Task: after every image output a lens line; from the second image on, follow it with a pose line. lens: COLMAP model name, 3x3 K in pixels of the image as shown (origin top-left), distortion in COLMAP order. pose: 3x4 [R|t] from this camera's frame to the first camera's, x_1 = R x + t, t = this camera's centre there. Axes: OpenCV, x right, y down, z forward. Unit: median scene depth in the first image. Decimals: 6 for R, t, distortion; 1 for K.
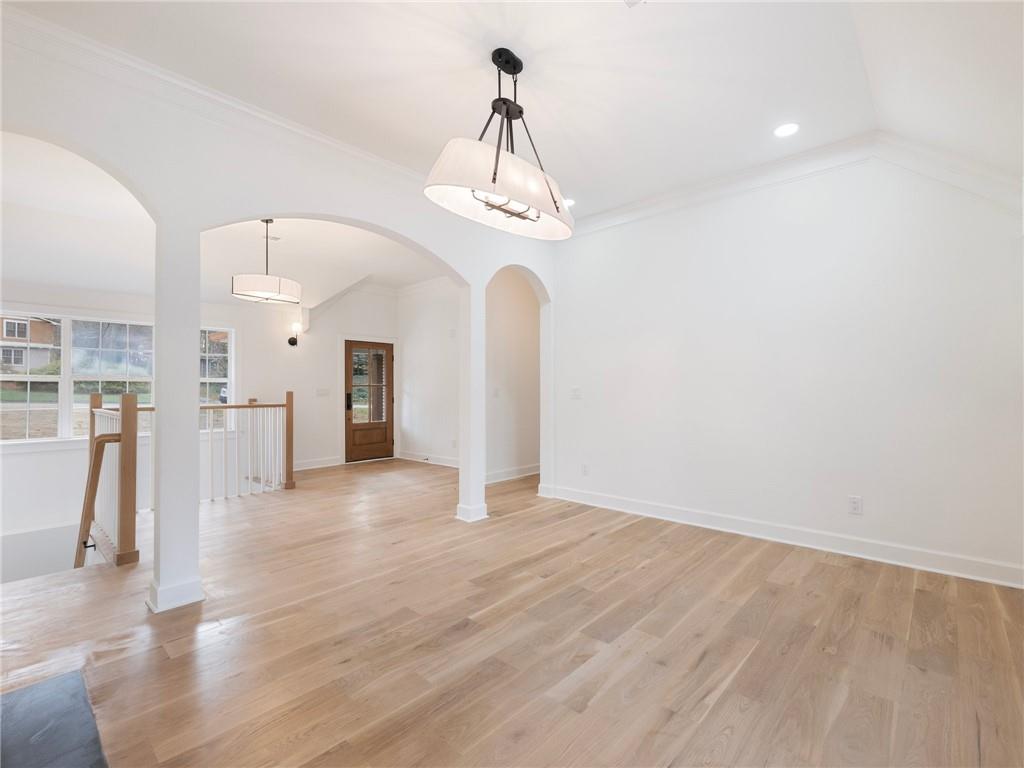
lens RADIAL K [[470.8, 0, 507.8], [0, 470.8, 385.4], [0, 0, 1]] dist [-0.000394, 0.000020]
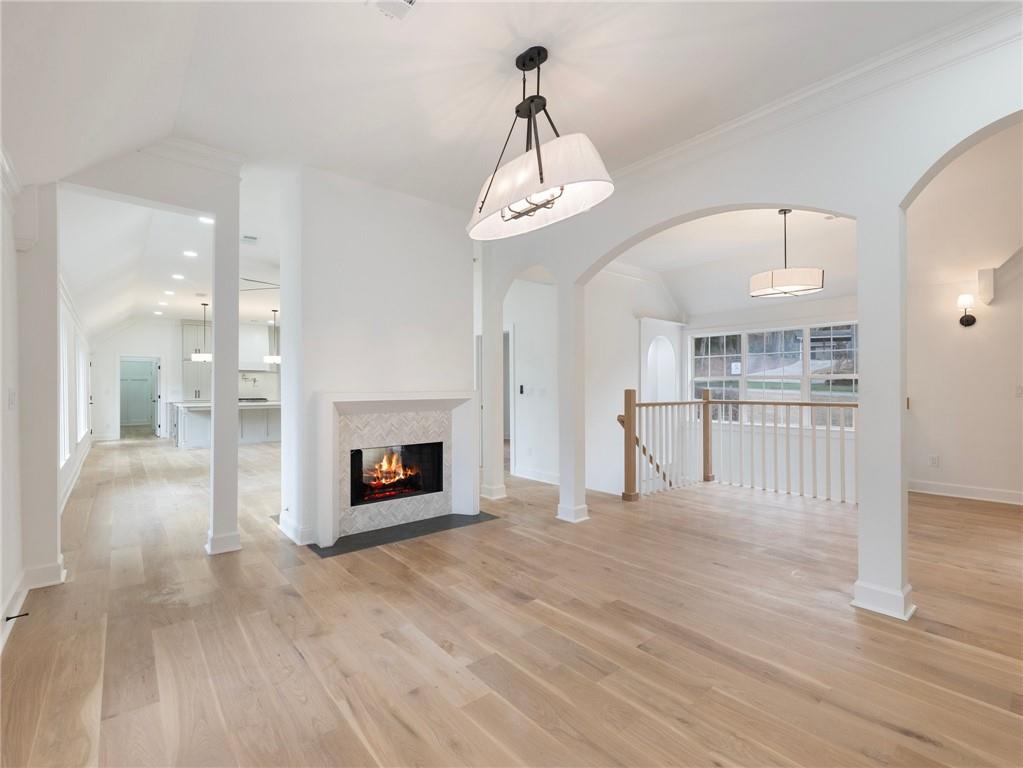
lens RADIAL K [[470.4, 0, 507.5], [0, 470.4, 384.6], [0, 0, 1]] dist [-0.000394, 0.000020]
pose [[-0.129710, -0.000671, -0.991552, 0.965252], [0.009096, 0.999957, -0.001866, 0.001253], [0.991510, -0.009261, -0.129698, 1.045120]]
